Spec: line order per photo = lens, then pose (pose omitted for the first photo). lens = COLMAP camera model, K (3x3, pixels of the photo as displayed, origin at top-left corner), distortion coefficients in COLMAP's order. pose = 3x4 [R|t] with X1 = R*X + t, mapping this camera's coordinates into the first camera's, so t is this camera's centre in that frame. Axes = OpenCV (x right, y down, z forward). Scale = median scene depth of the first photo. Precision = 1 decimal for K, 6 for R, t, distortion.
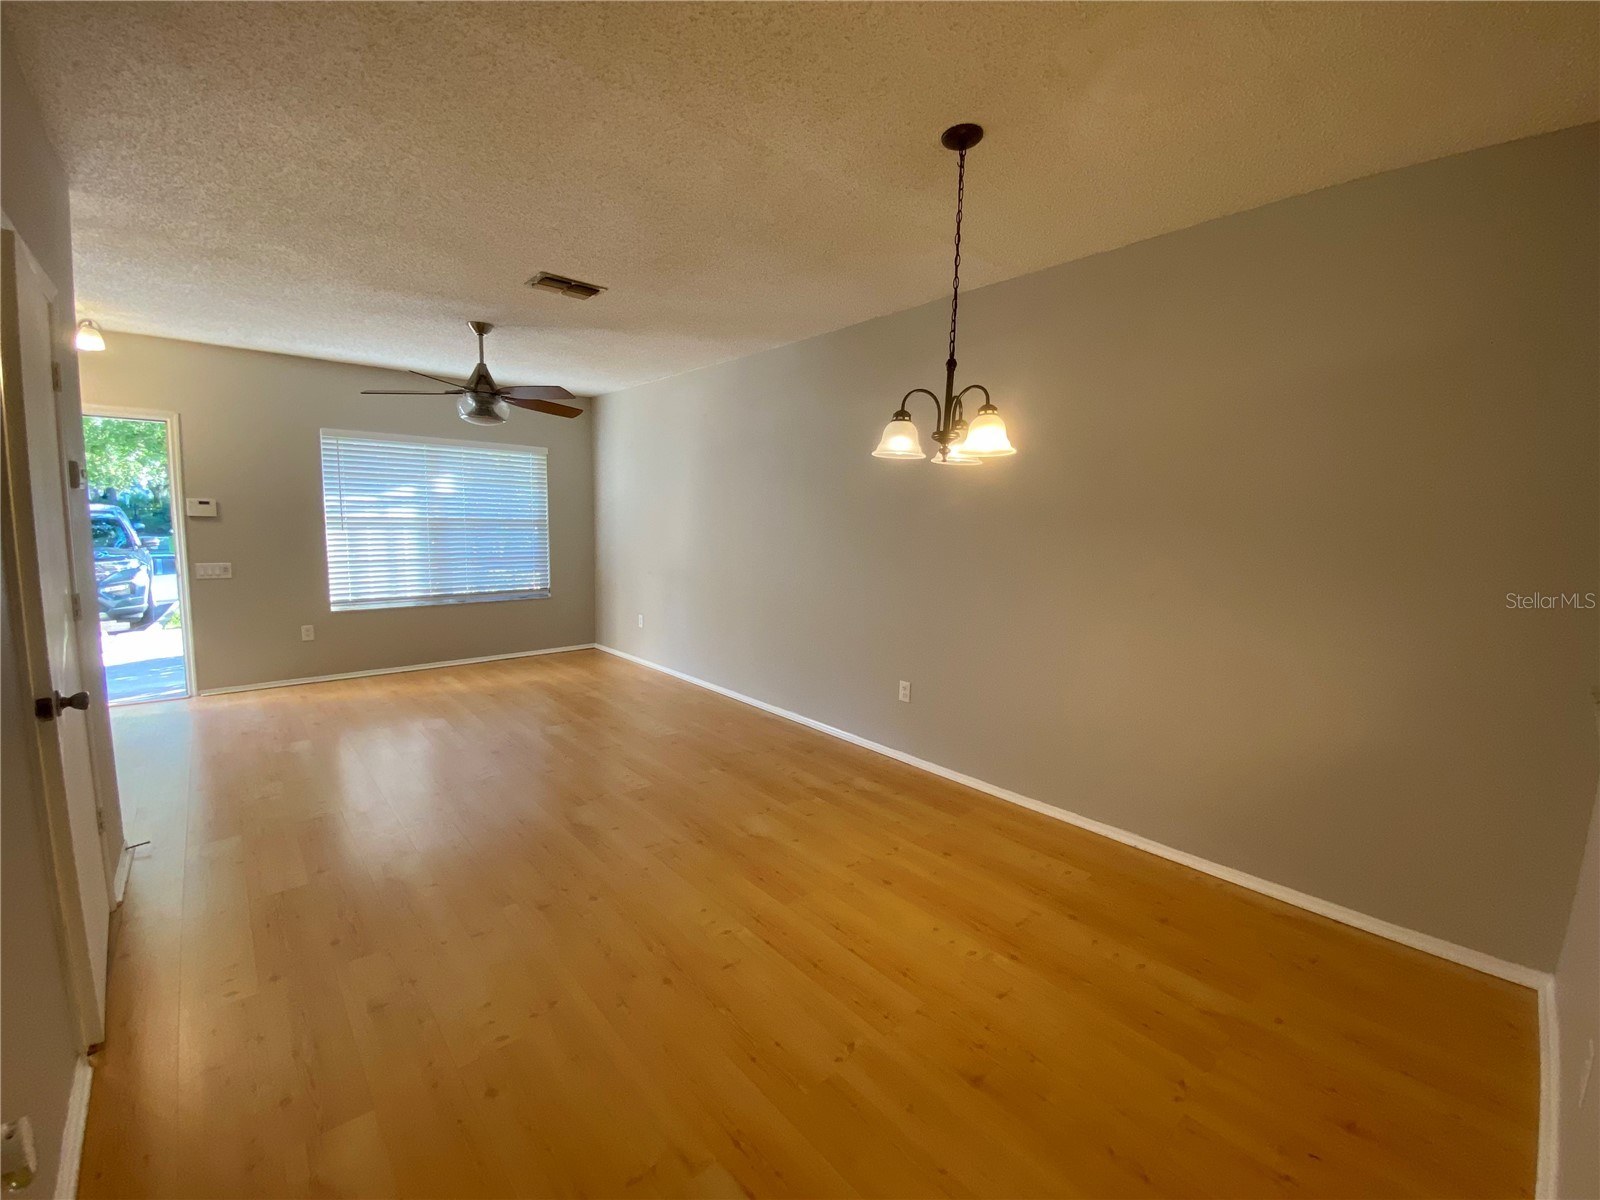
lens RADIAL K [[661.3, 0, 792.0], [0, 661.3, 592.0], [0, 0, 1]] dist [0.033002, -0.025991]
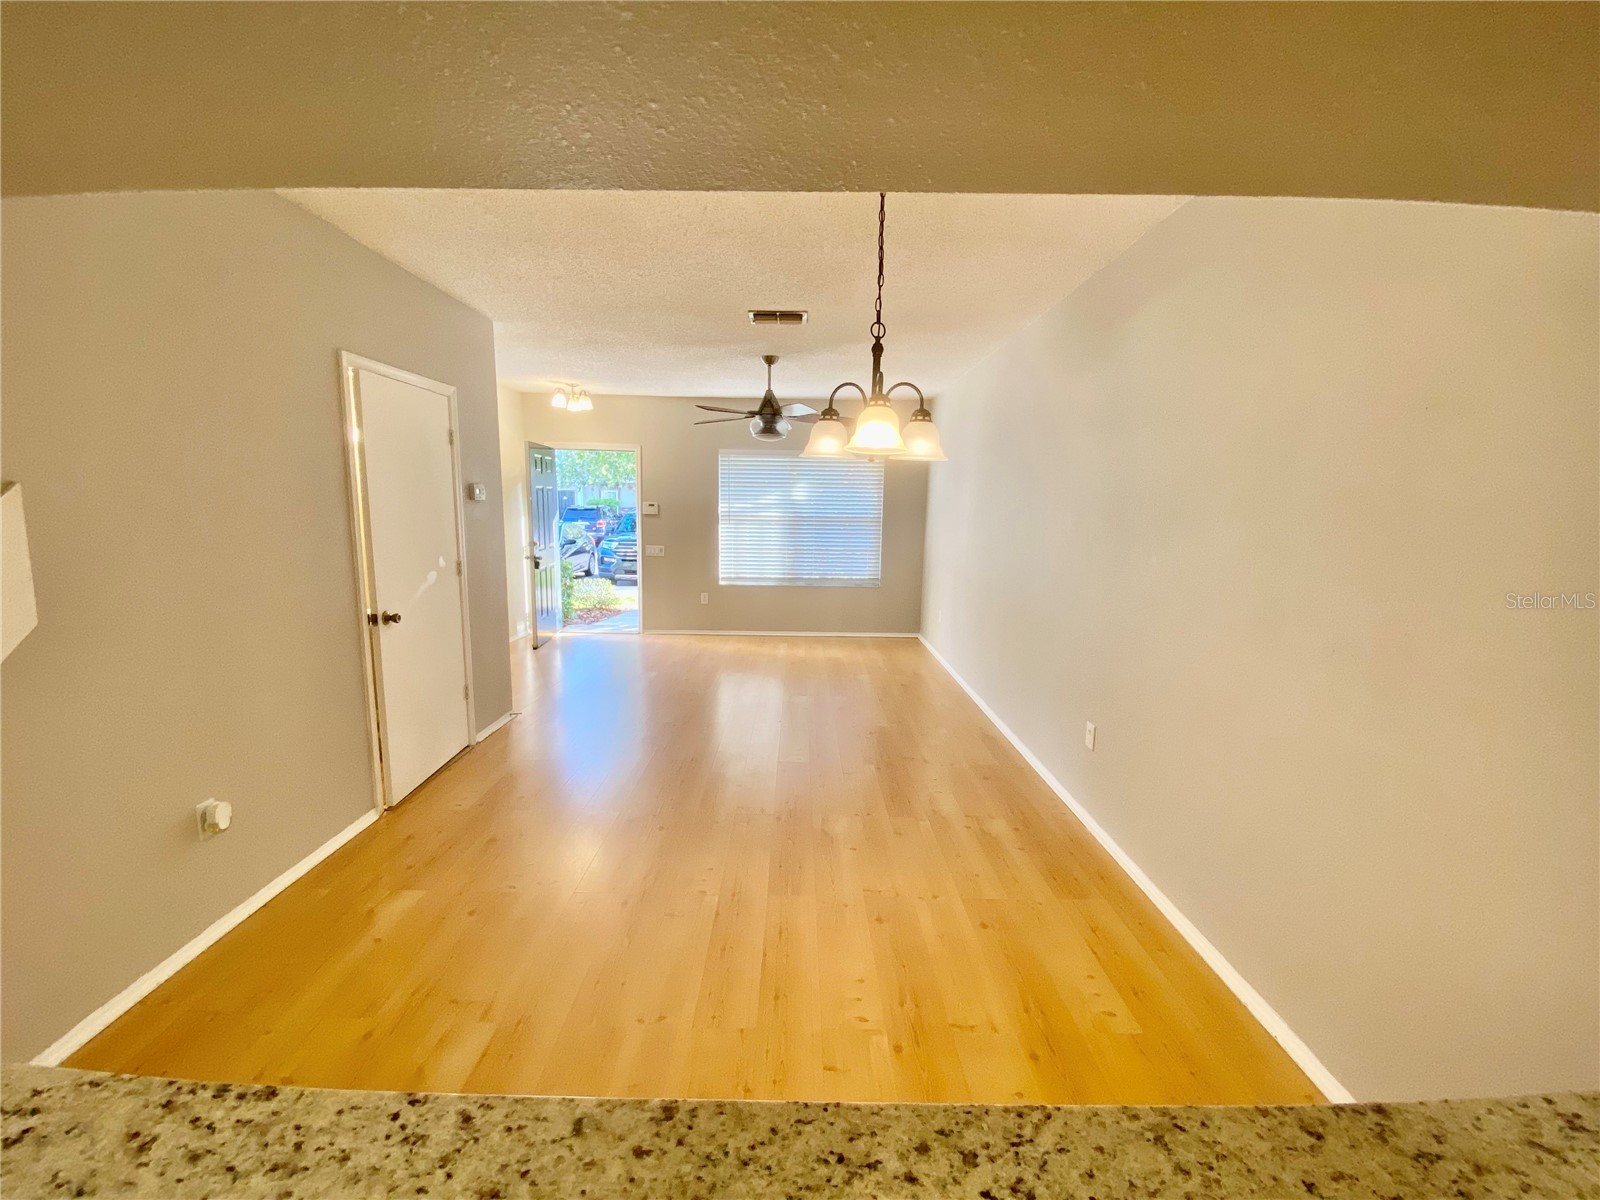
lens RADIAL K [[646.9, 0, 788.5], [0, 646.9, 596.1], [0, 0, 1]] dist [0.047525, -0.034396]
pose [[0.742332, 0.087518, -0.664292, 0.499651], [-0.075657, 0.996041, 0.046680, -0.033937], [0.665747, 0.015606, 0.746014, 0.192970]]
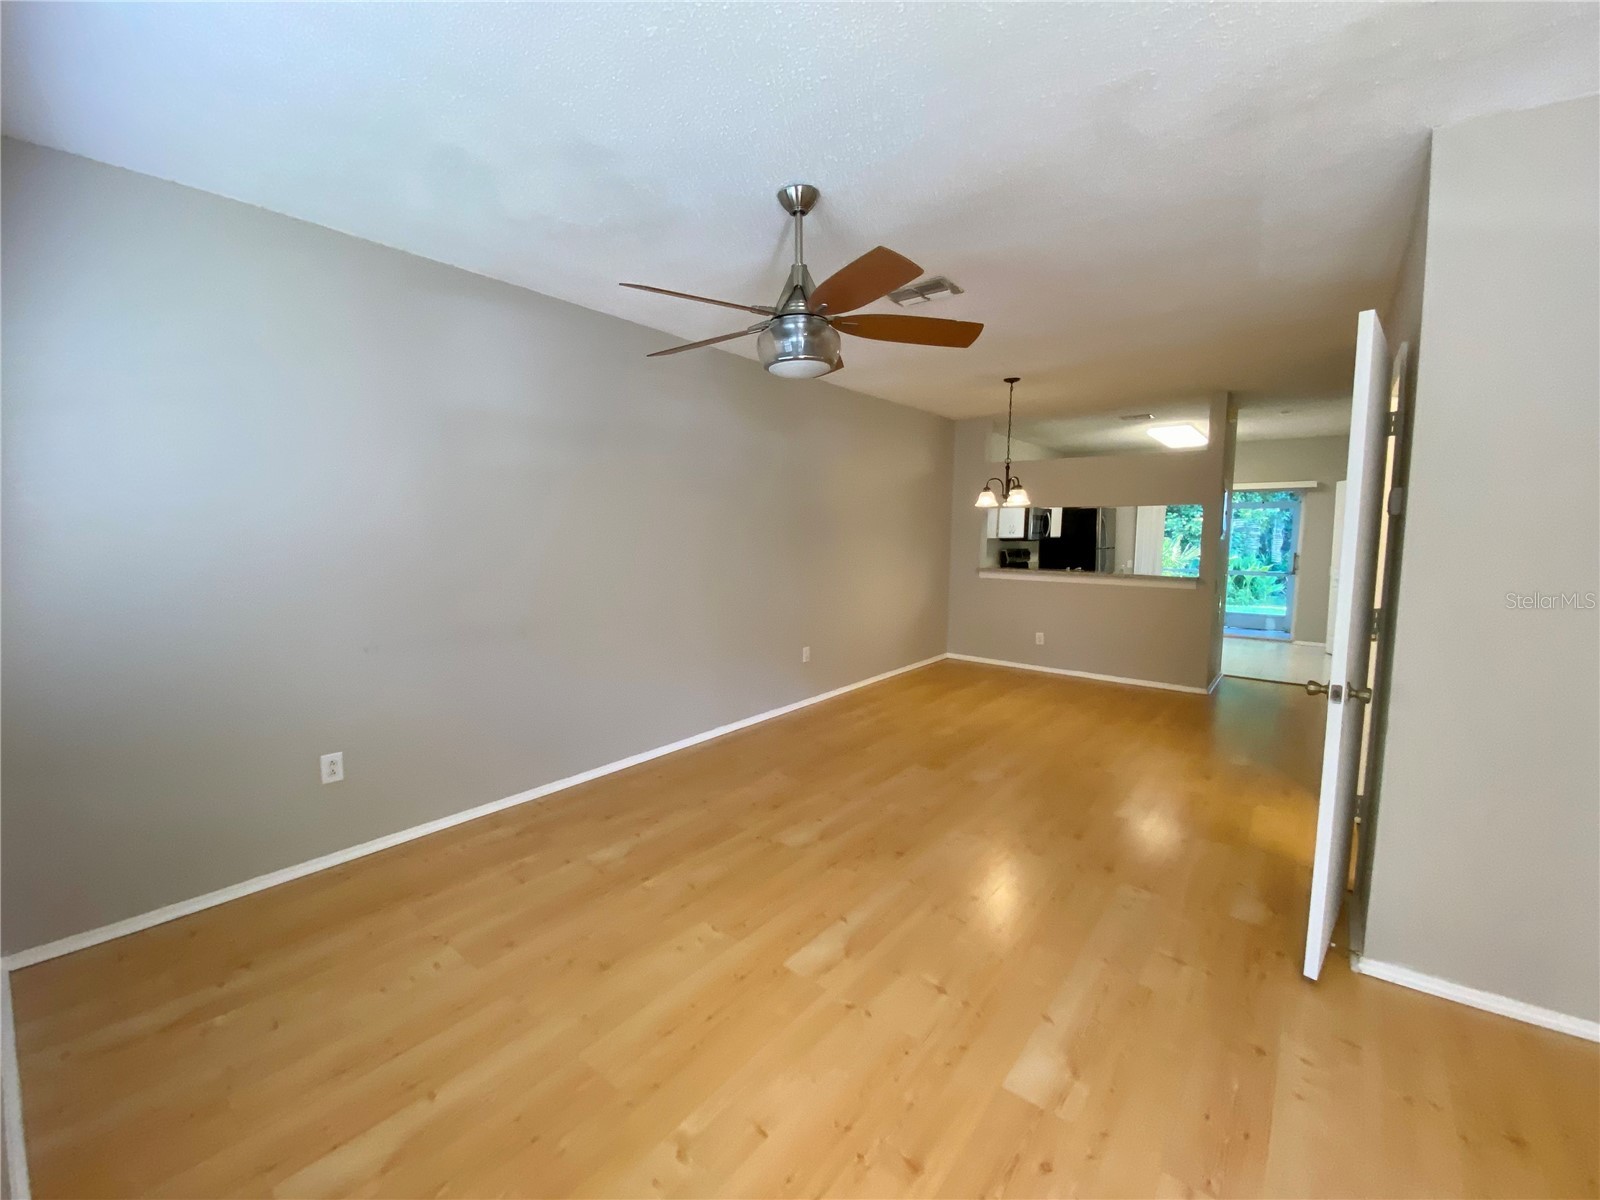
lens RADIAL K [[661.3, 0, 792.0], [0, 661.3, 592.0], [0, 0, 1]] dist [0.033002, -0.025991]
pose [[-0.181933, -0.112370, 0.976869, -1.388457], [0.100767, 0.986088, 0.132197, -0.195078], [-0.978134, 0.122487, -0.168079, 1.505899]]
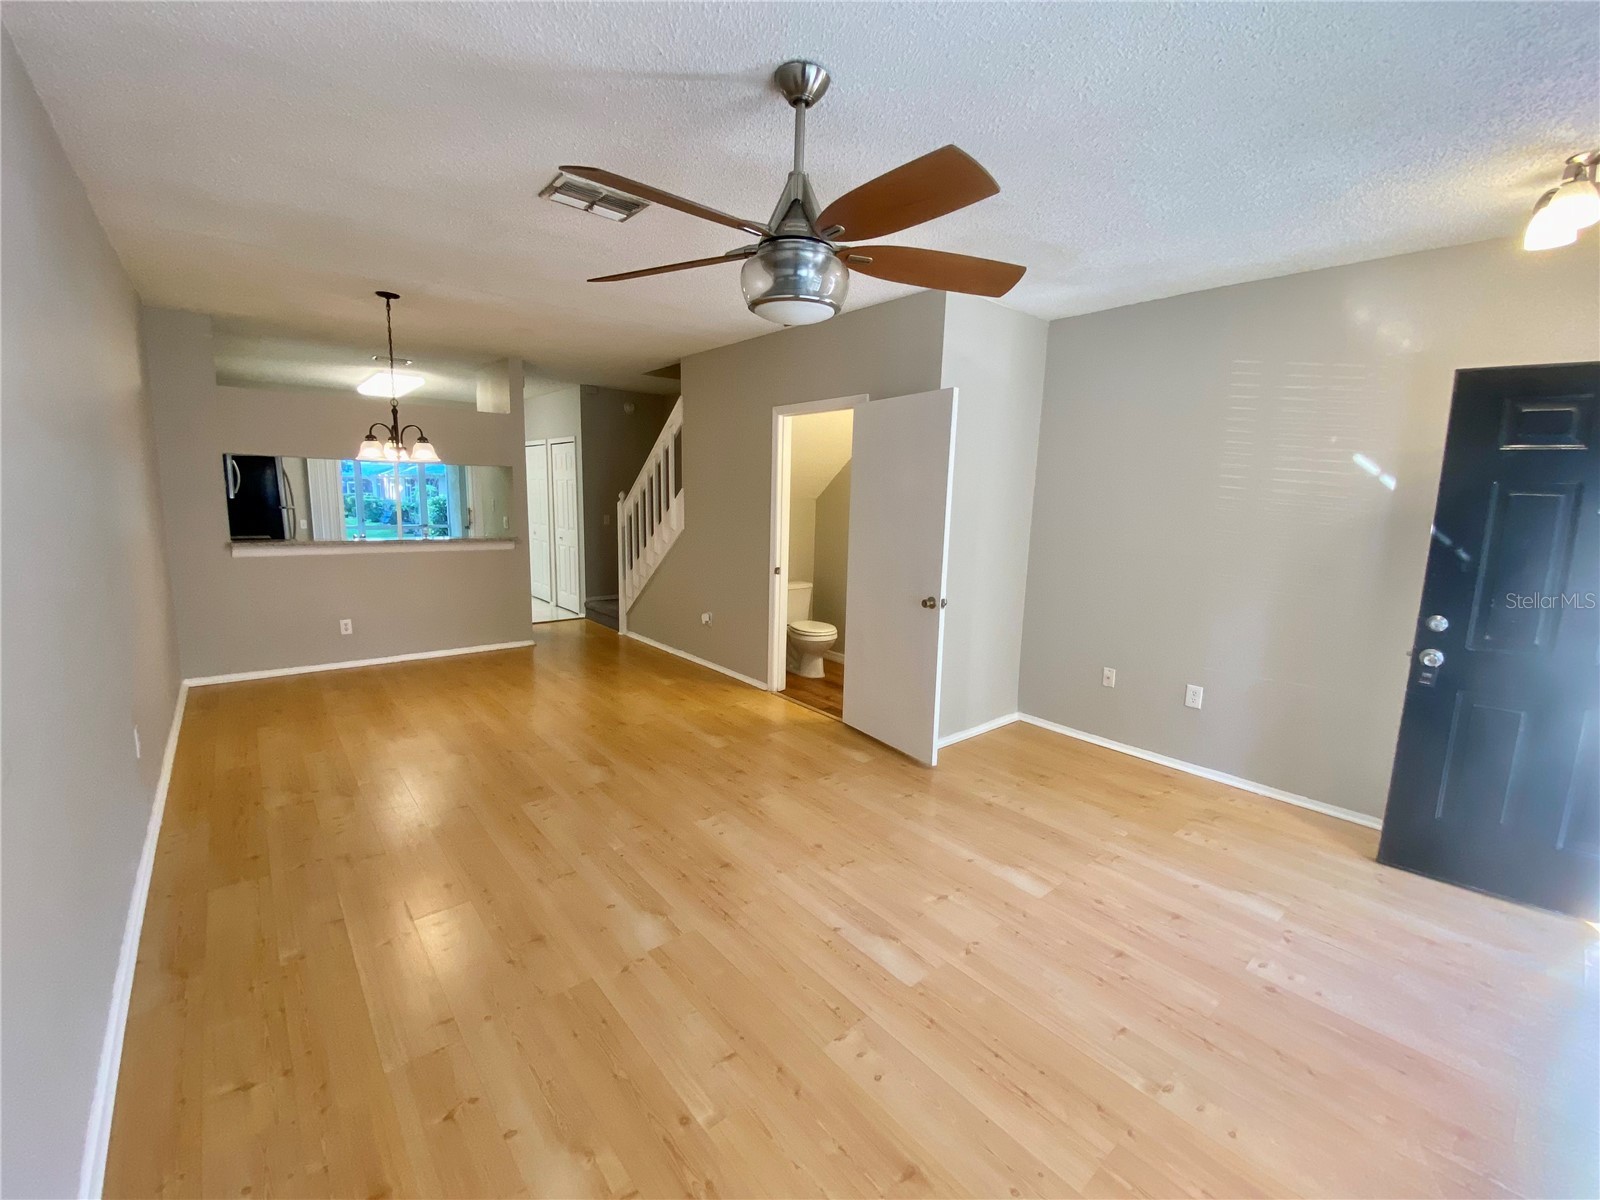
lens RADIAL K [[648.9, 0, 806.6], [0, 648.9, 597.3], [0, 0, 1]] dist [0.024583, -0.023414]
pose [[-0.998898, -0.046719, -0.004412, -0.638929], [-0.046194, 0.962366, 0.267802, -0.258378], [-0.008265, 0.267710, -0.963464, 1.958729]]
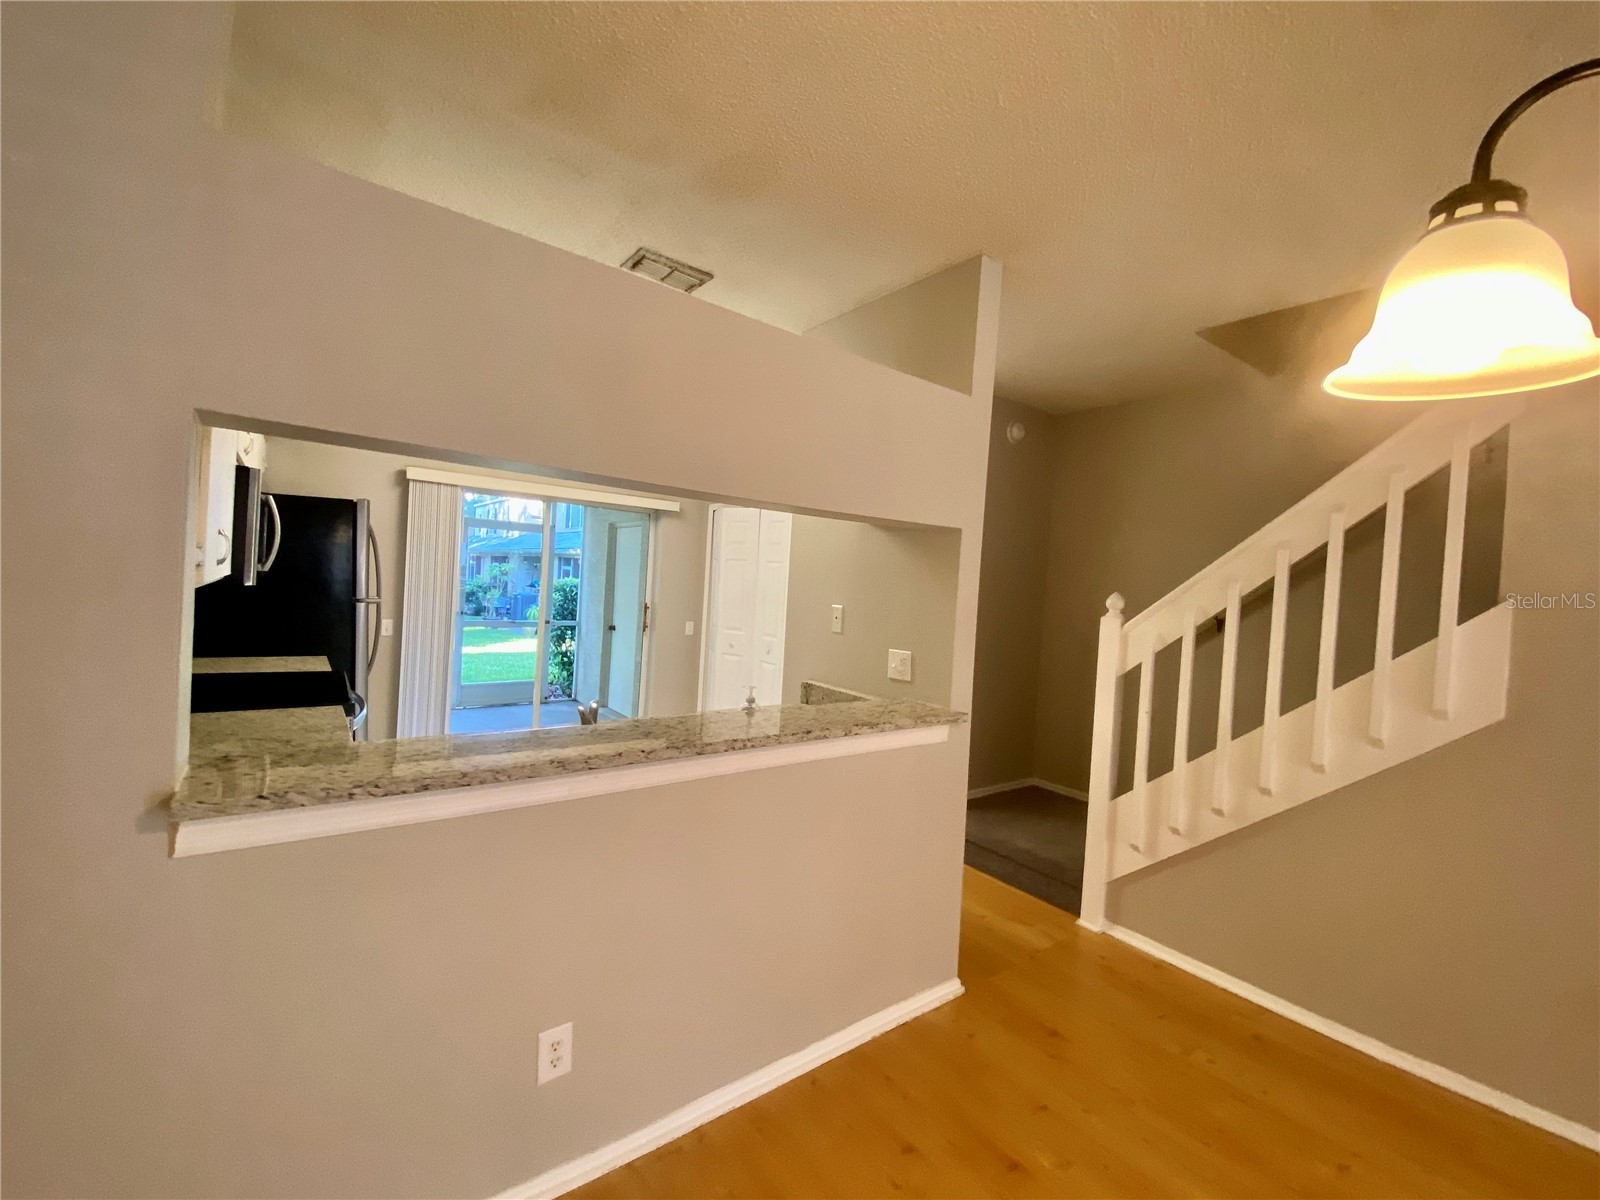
lens RADIAL K [[652.9, 0, 792.7], [0, 652.9, 591.9], [0, 0, 1]] dist [0.027807, -0.024988]
pose [[-0.995119, -0.080210, 0.057482, 0.340913], [-0.072065, 0.988632, 0.131961, -0.093619], [-0.067413, 0.127174, -0.989587, 0.814489]]
